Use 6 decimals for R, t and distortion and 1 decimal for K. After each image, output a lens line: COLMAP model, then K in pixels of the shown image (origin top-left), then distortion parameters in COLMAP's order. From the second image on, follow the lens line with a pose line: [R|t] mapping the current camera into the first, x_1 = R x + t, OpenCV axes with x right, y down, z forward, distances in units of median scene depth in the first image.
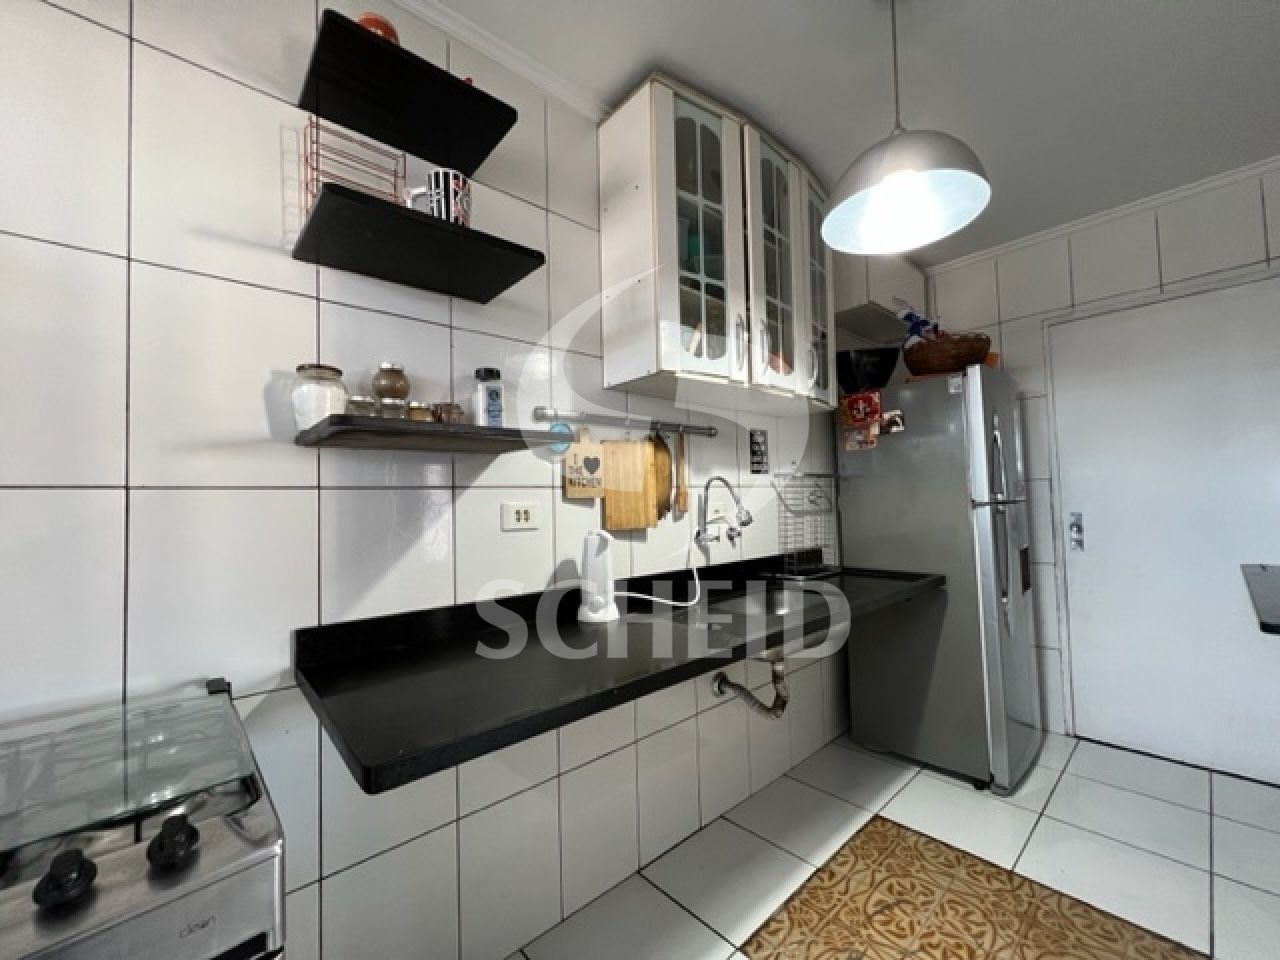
lens RADIAL K [[510.4, 0, 639.3], [0, 510.4, 482.8], [0, 0, 1]] dist [-0.000237, -0.000082]
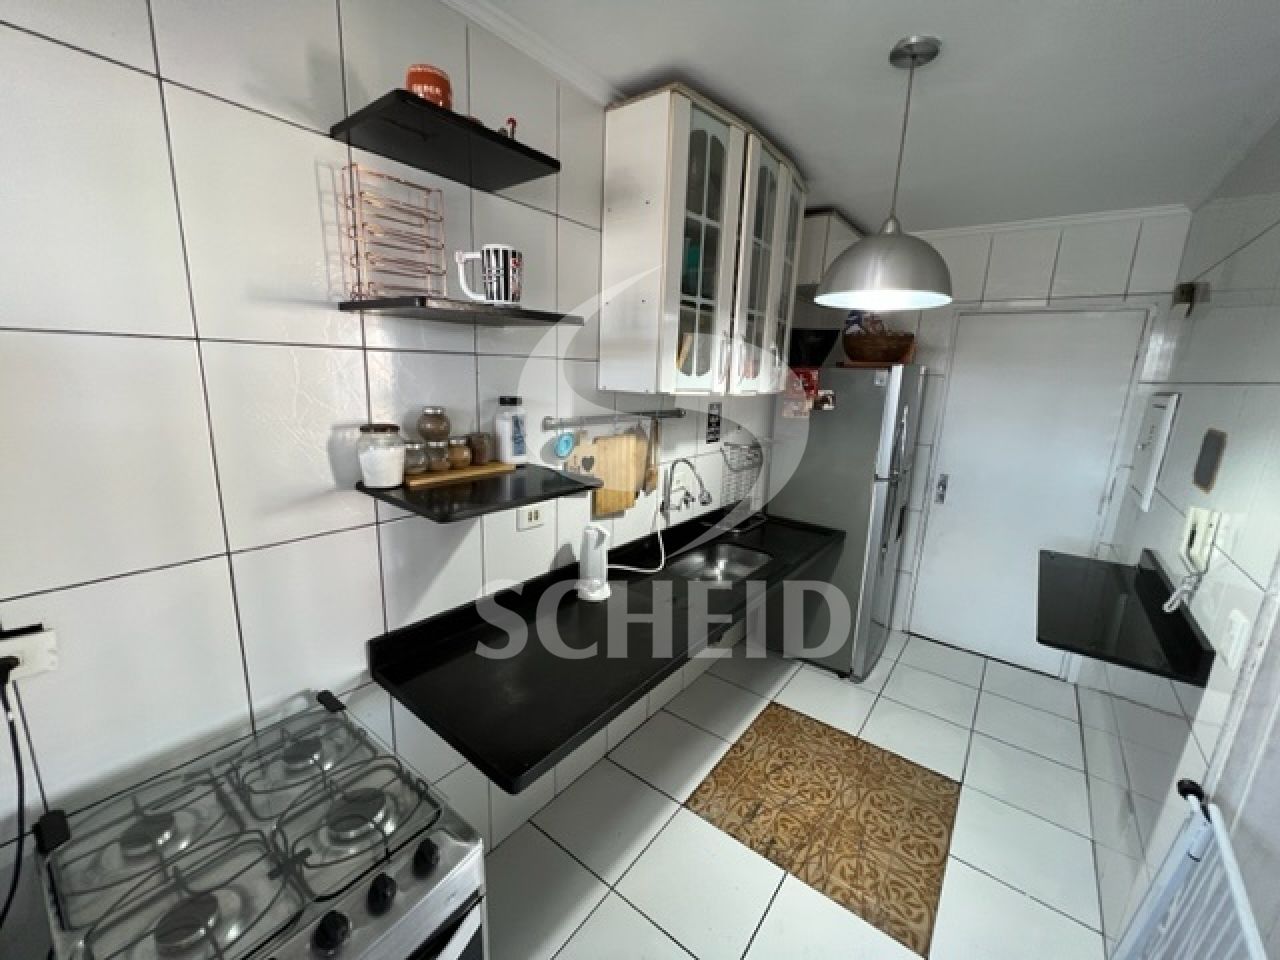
lens RADIAL K [[510.4, 0, 639.3], [0, 510.4, 482.8], [0, 0, 1]] dist [-0.000237, -0.000082]
pose [[0.981268, 0.024103, 0.191132, -0.191584], [-0.072190, 0.965855, 0.248824, -0.275727], [-0.178608, -0.257961, 0.949503, -0.104910]]
